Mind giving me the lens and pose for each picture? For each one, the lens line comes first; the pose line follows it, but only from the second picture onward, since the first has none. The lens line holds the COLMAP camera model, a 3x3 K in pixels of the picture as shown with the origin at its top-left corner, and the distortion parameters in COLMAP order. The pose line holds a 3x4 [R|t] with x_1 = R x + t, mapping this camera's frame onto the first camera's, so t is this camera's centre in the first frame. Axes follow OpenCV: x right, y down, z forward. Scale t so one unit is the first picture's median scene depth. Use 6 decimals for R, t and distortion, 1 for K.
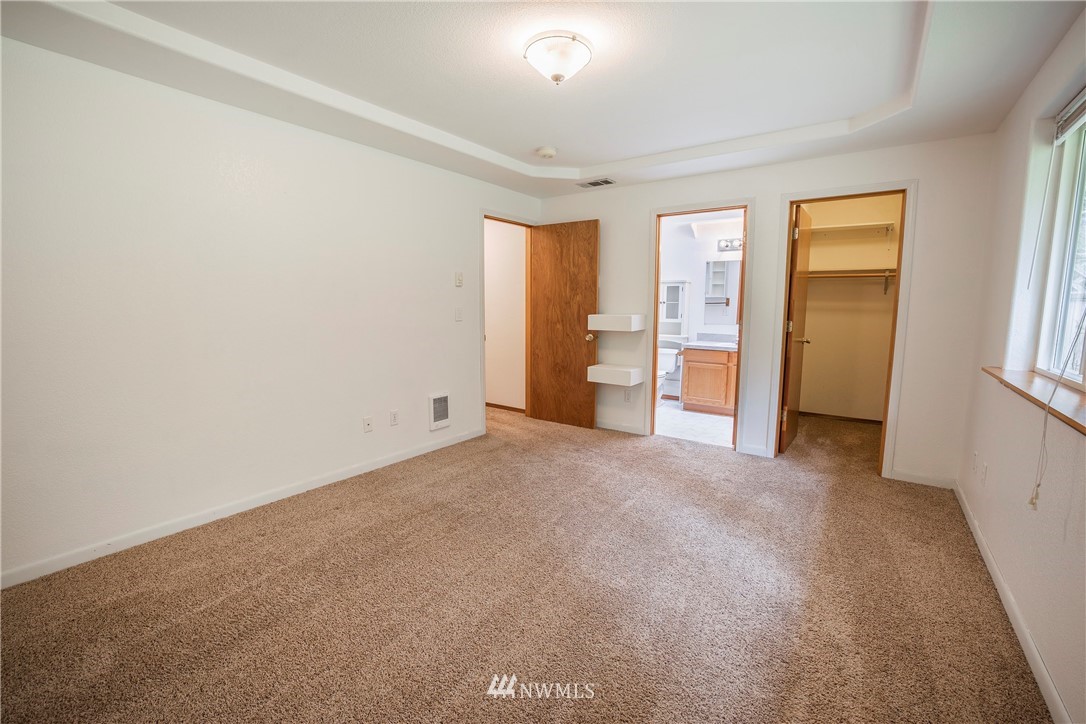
lens RADIAL K [[468.3, 0, 538.6], [0, 468.3, 358.2], [0, 0, 1]] dist [-0.030297, 0.000404]
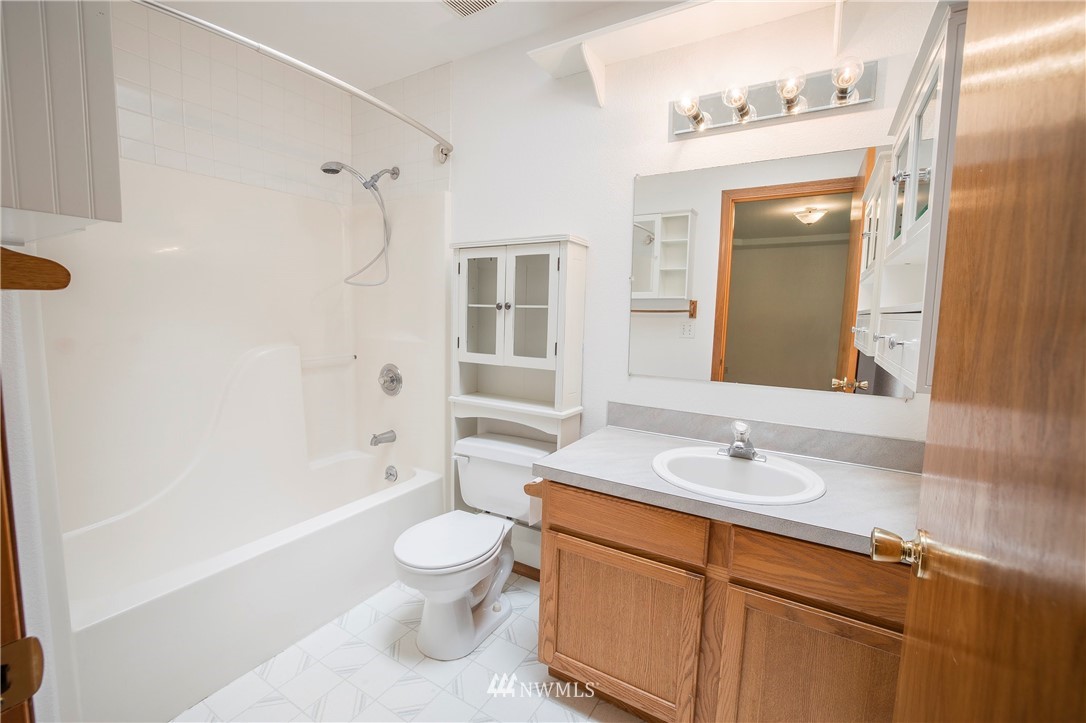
lens RADIAL K [[468.3, 0, 538.6], [0, 468.3, 357.7], [0, 0, 1]] dist [-0.030297, 0.000404]
pose [[0.996449, 0.009075, 0.083708, 0.267211], [-0.007908, 0.999867, -0.014265, -0.080503], [-0.083827, 0.013552, 0.996388, 0.685622]]
